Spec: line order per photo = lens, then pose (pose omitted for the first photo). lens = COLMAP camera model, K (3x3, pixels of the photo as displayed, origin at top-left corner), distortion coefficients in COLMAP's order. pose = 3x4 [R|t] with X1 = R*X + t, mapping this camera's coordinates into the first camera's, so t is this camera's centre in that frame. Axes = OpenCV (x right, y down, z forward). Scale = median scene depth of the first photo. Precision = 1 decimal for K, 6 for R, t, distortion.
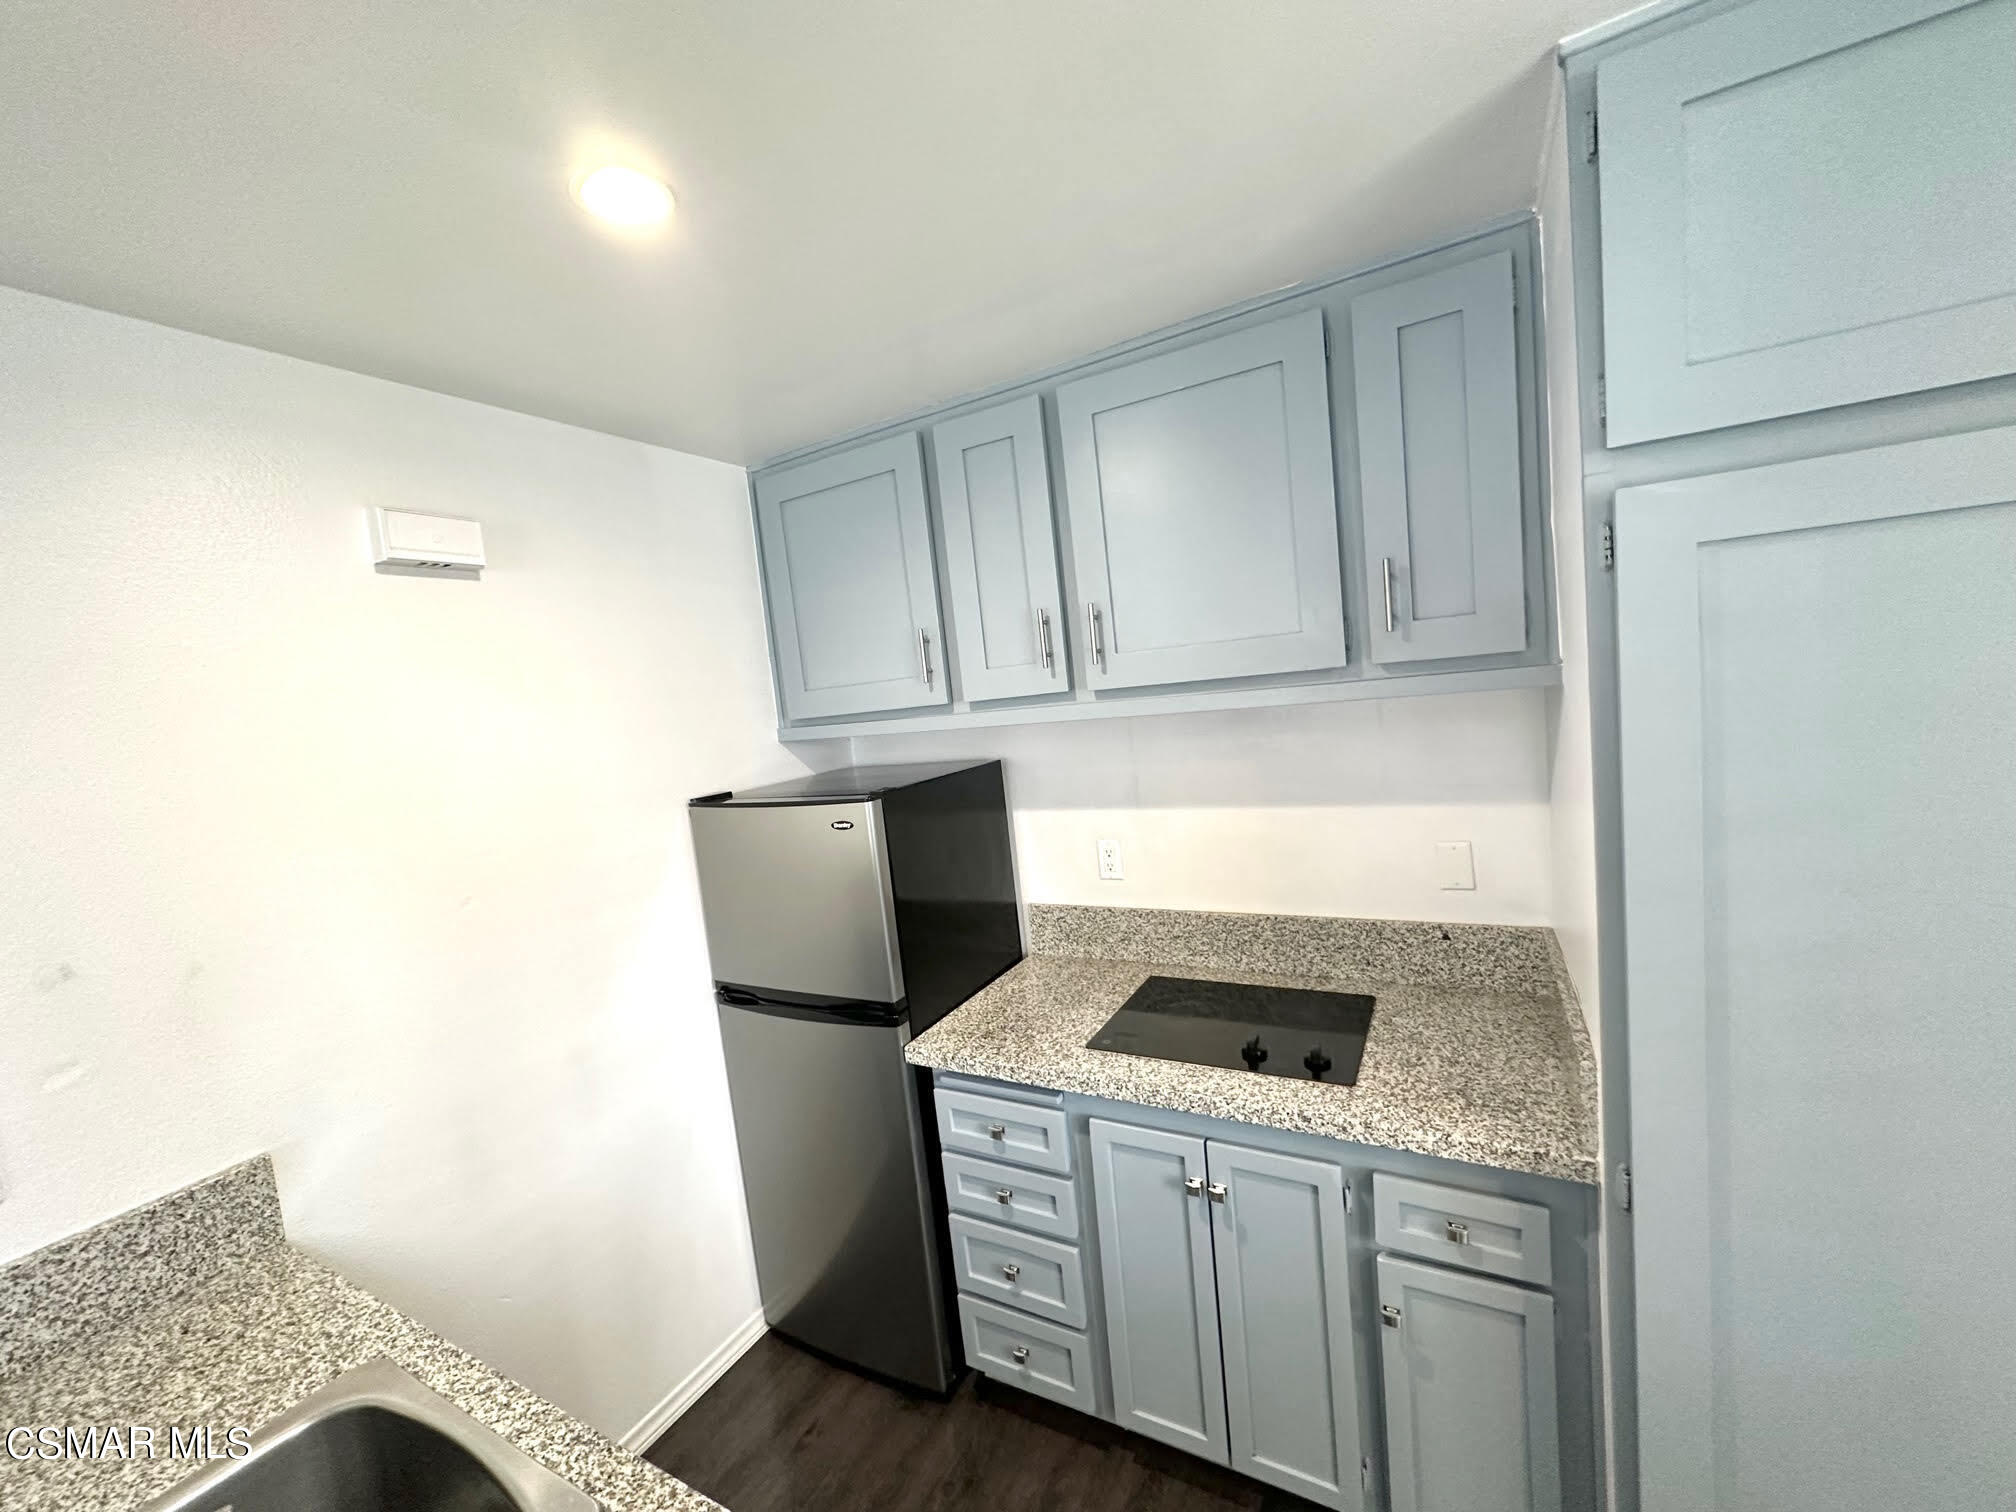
lens RADIAL K [[802.7, 0, 1007.1], [0, 802.7, 772.1], [0, 0, 1]] dist [0.000755, -0.000332]
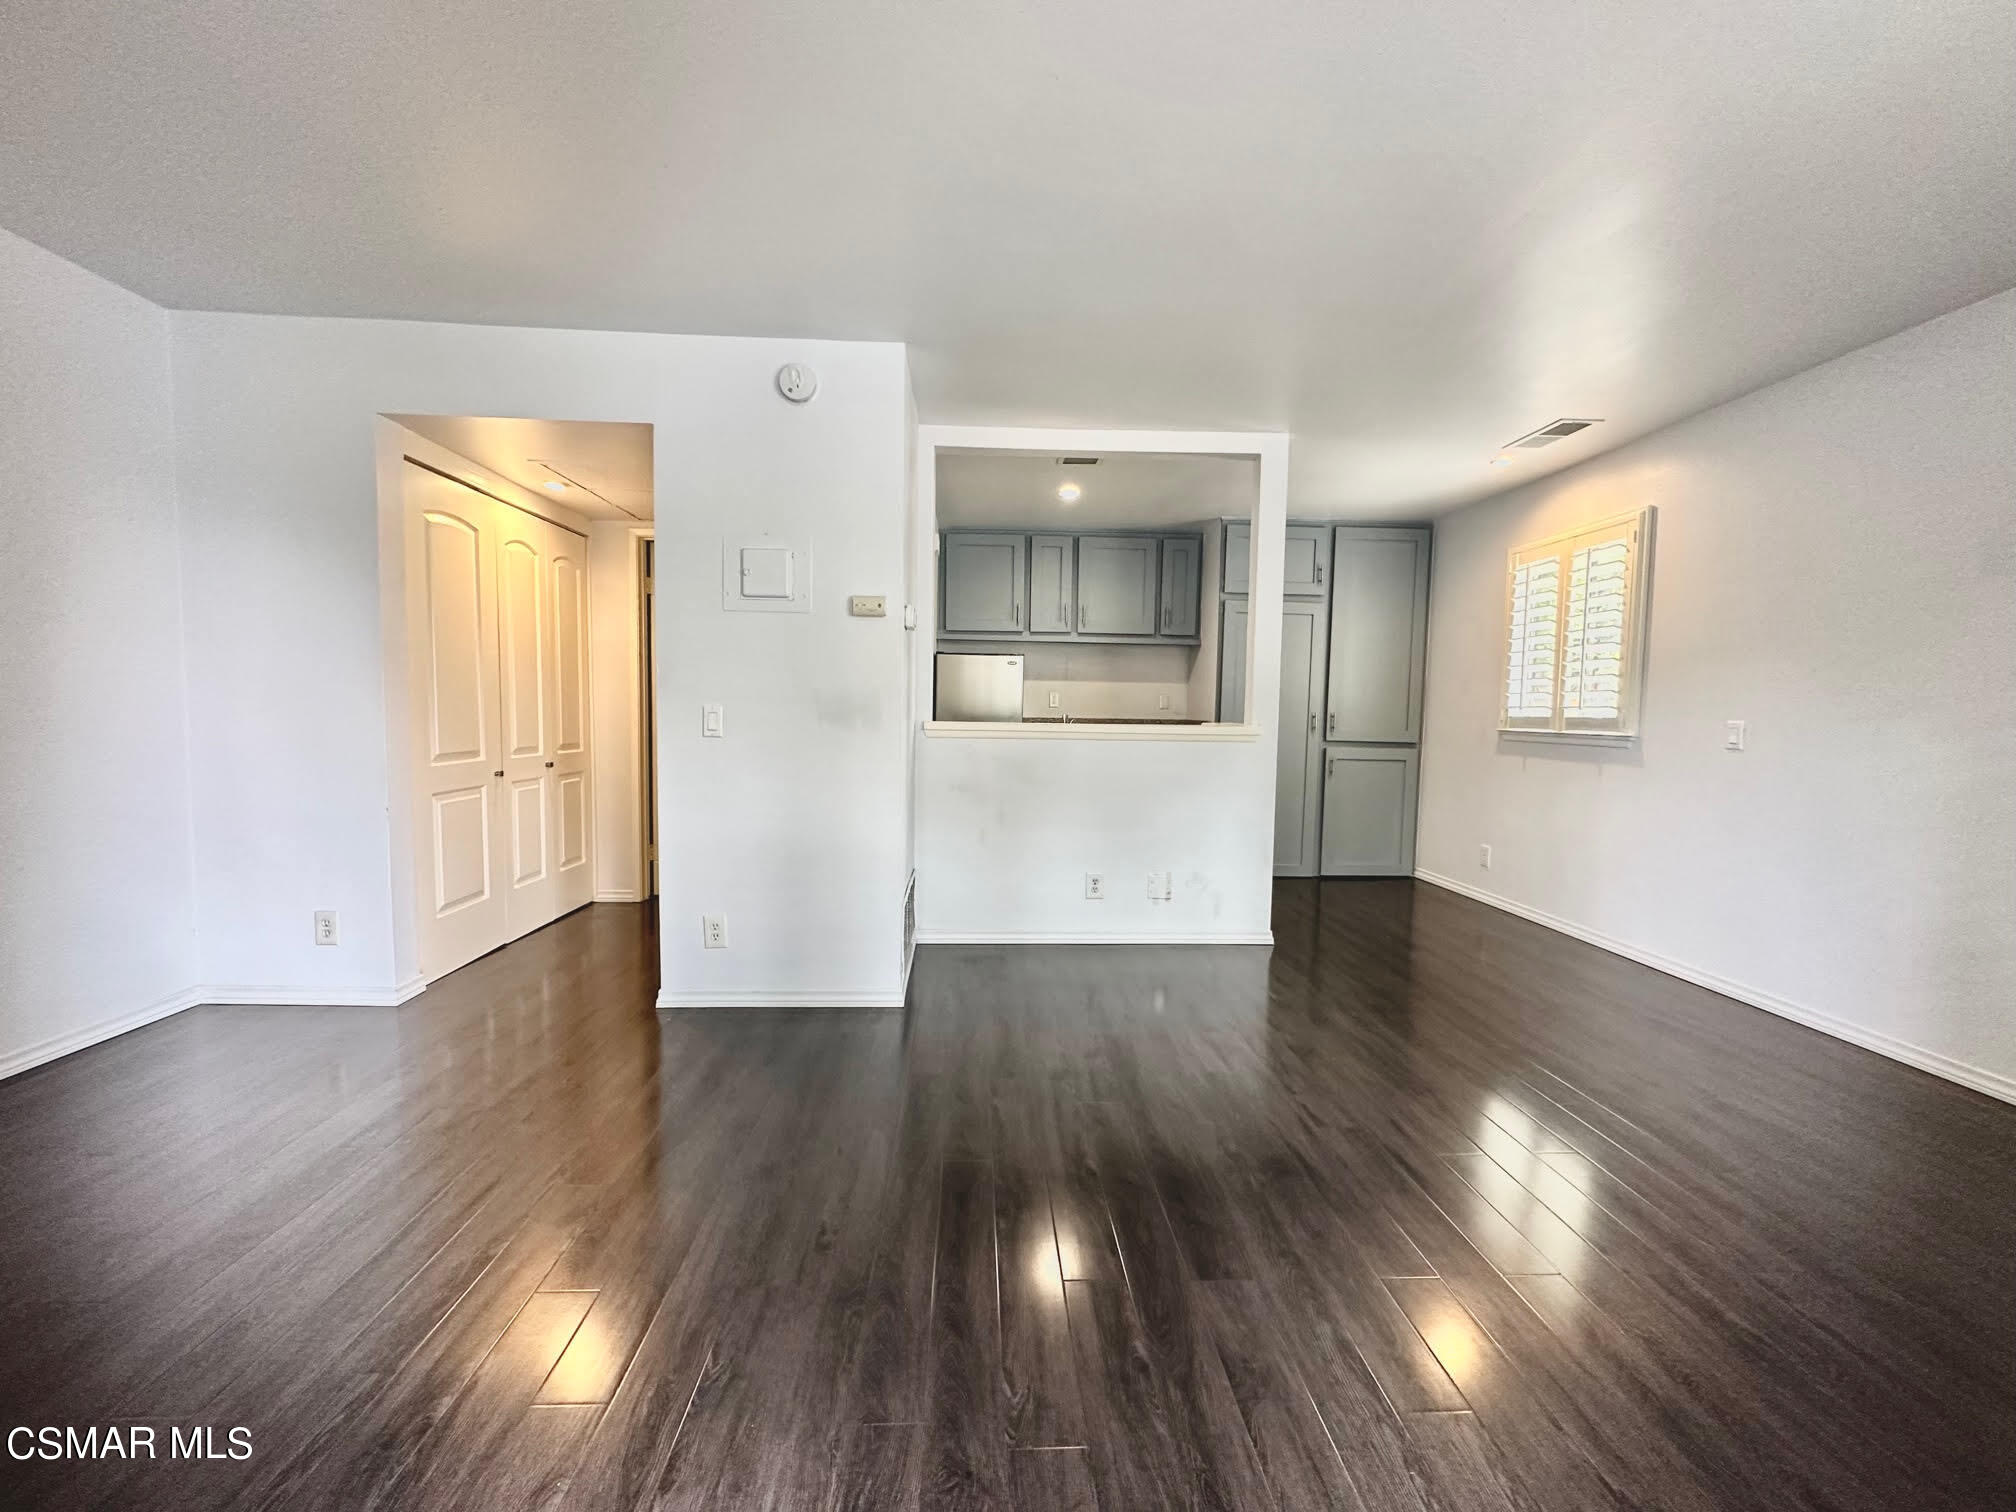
lens RADIAL K [[802.7, 0, 1006.6], [0, 802.7, 758.1], [0, 0, 1]] dist [0.000755, -0.000332]
pose [[0.845641, 0.081752, 0.527455, -2.131330], [-0.047774, 0.995827, -0.077753, 0.784716], [-0.531610, 0.040552, 0.846018, -1.789694]]
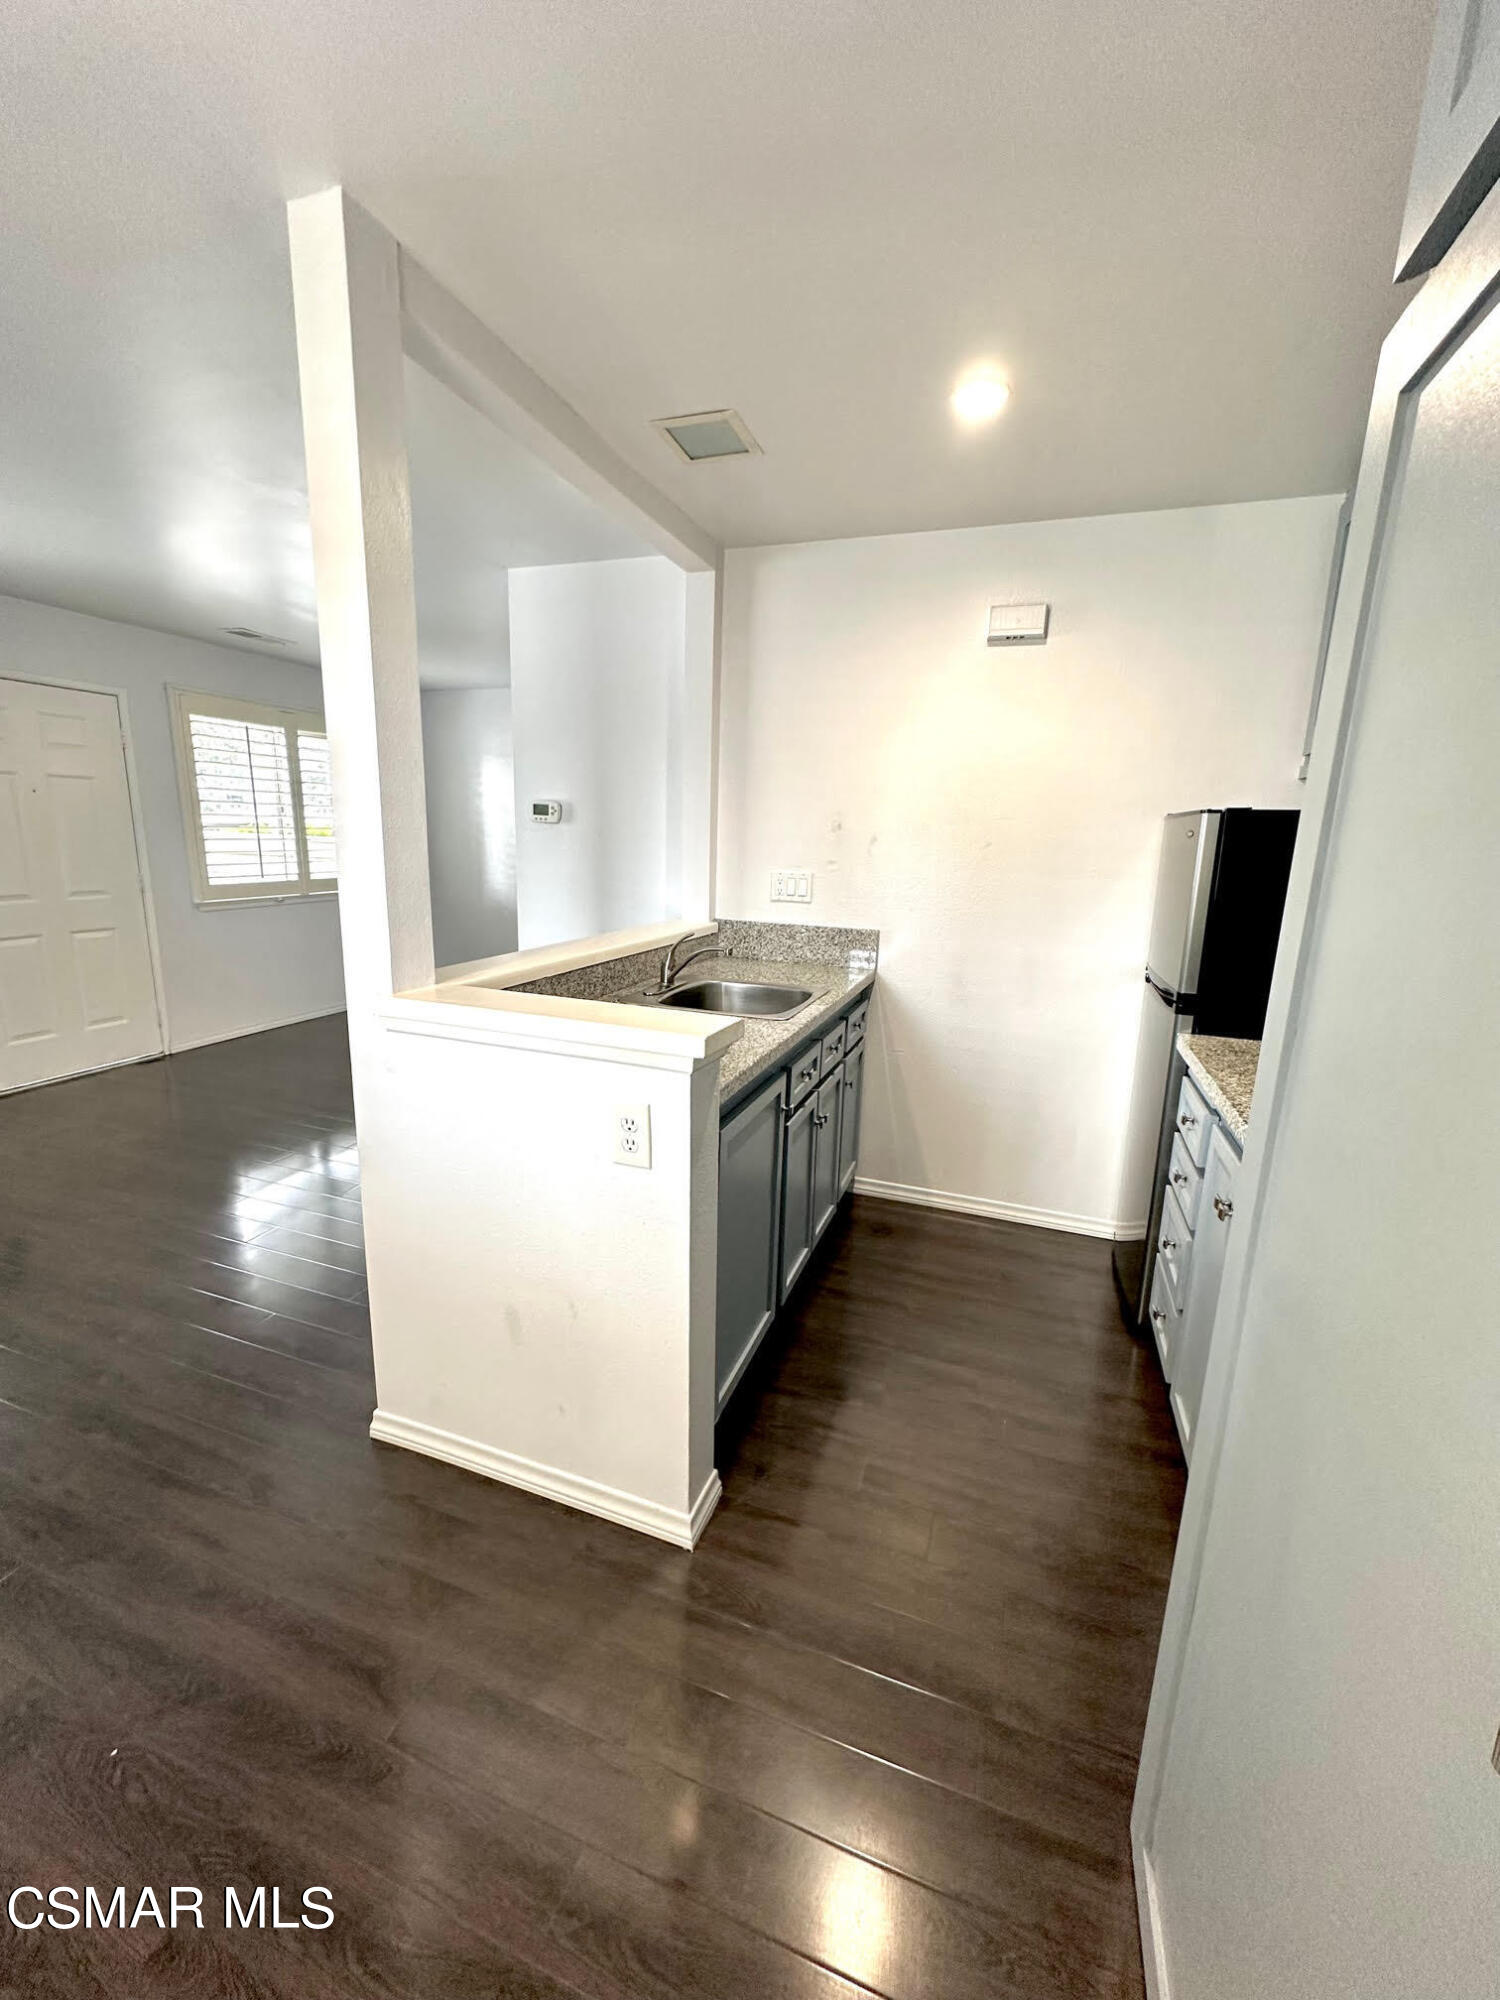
lens RADIAL K [[796.4, 0, 750.2], [0, 796.4, 994.2], [0, 0, 1]] dist [0.000755, -0.000332]
pose [[0.159389, 0.298391, -0.941041, 1.028478], [-0.140441, 0.950386, 0.277567, 0.070613], [0.977175, 0.087920, 0.193387, 0.207824]]
